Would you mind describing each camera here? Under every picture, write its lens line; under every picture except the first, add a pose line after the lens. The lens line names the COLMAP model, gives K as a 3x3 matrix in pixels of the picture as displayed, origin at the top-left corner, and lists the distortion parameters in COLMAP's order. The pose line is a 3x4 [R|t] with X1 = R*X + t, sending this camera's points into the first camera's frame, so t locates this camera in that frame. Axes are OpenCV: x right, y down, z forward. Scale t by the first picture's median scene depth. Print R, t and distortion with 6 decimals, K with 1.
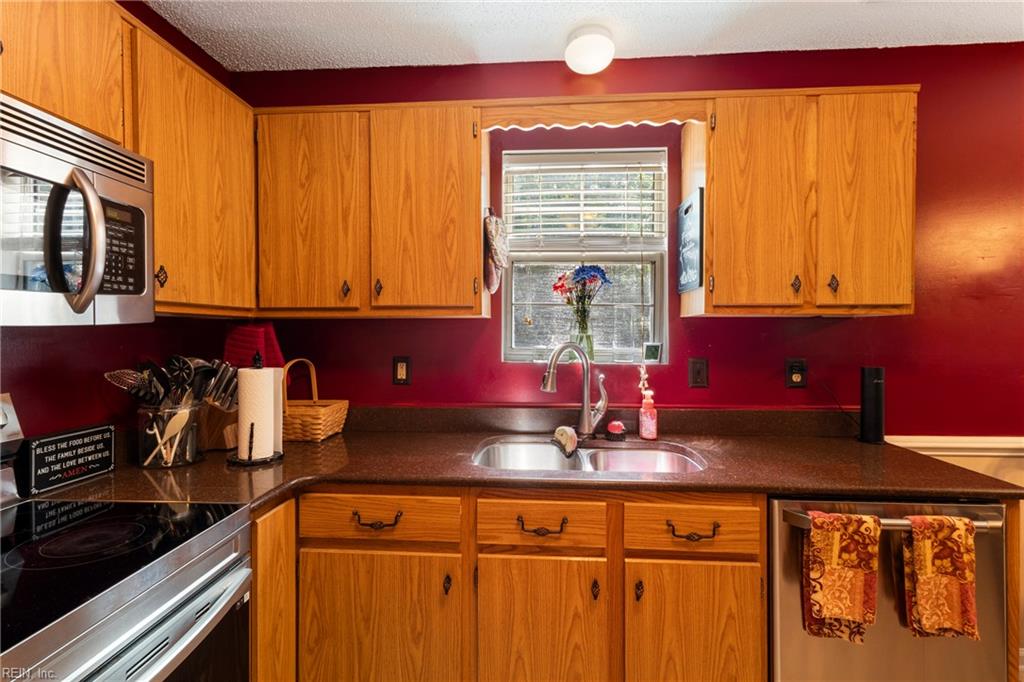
lens RADIAL K [[473.1, 0, 512.0], [0, 473.1, 341.0], [0, 0, 1]] dist [0.001768, 0.000656]
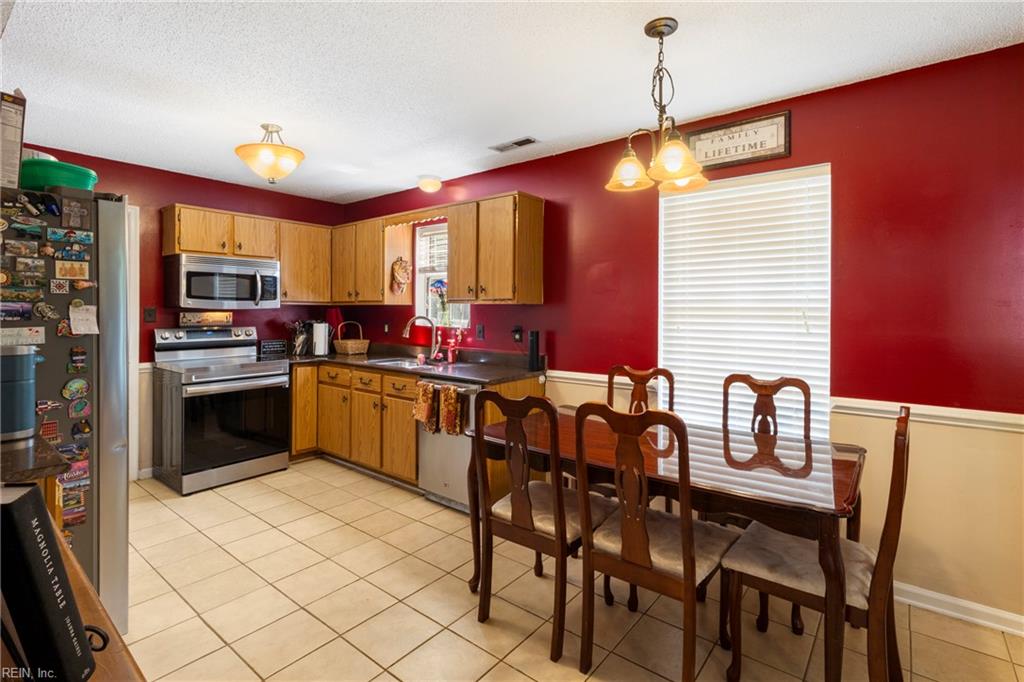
lens RADIAL K [[485.0, 0, 529.0], [0, 485.0, 328.7], [0, 0, 1]] dist [-0.000313, 0.000025]
pose [[0.824892, 0.025761, -0.564703, 2.195841], [-0.017729, 0.999649, 0.019705, 0.009240], [0.565012, -0.006243, 0.825059, -0.715186]]
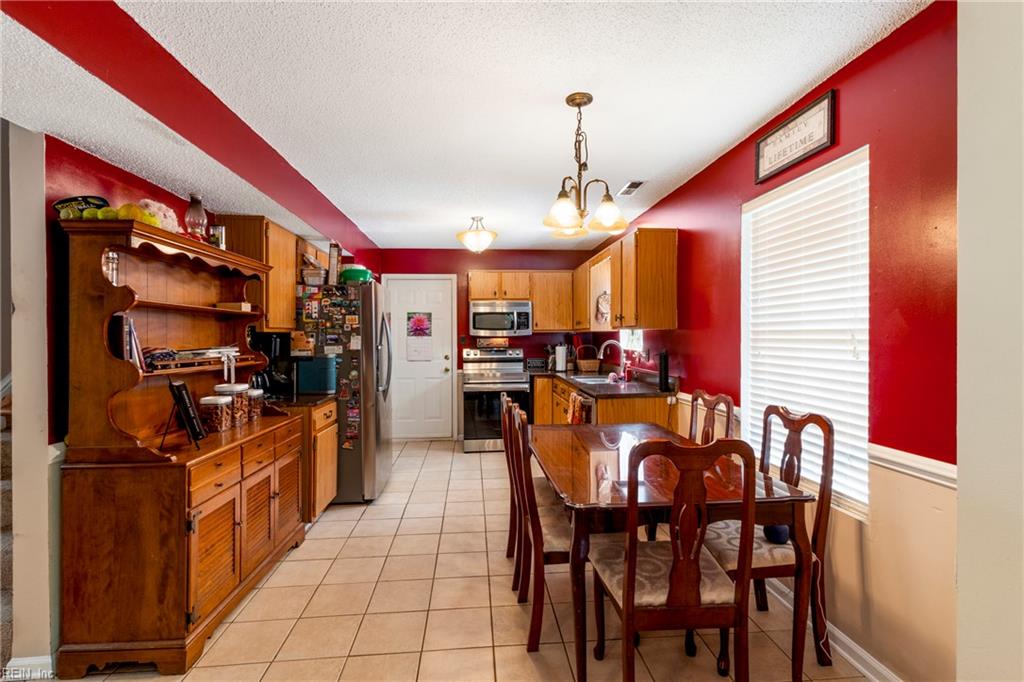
lens RADIAL K [[479.8, 0, 515.1], [0, 479.8, 362.9], [0, 0, 1]] dist [0.000537, 0.000175]
pose [[0.153515, 0.055695, -0.986576, 3.205144], [-0.015326, 0.998424, 0.053979, -0.011964], [0.988027, 0.006833, 0.154127, 0.071558]]
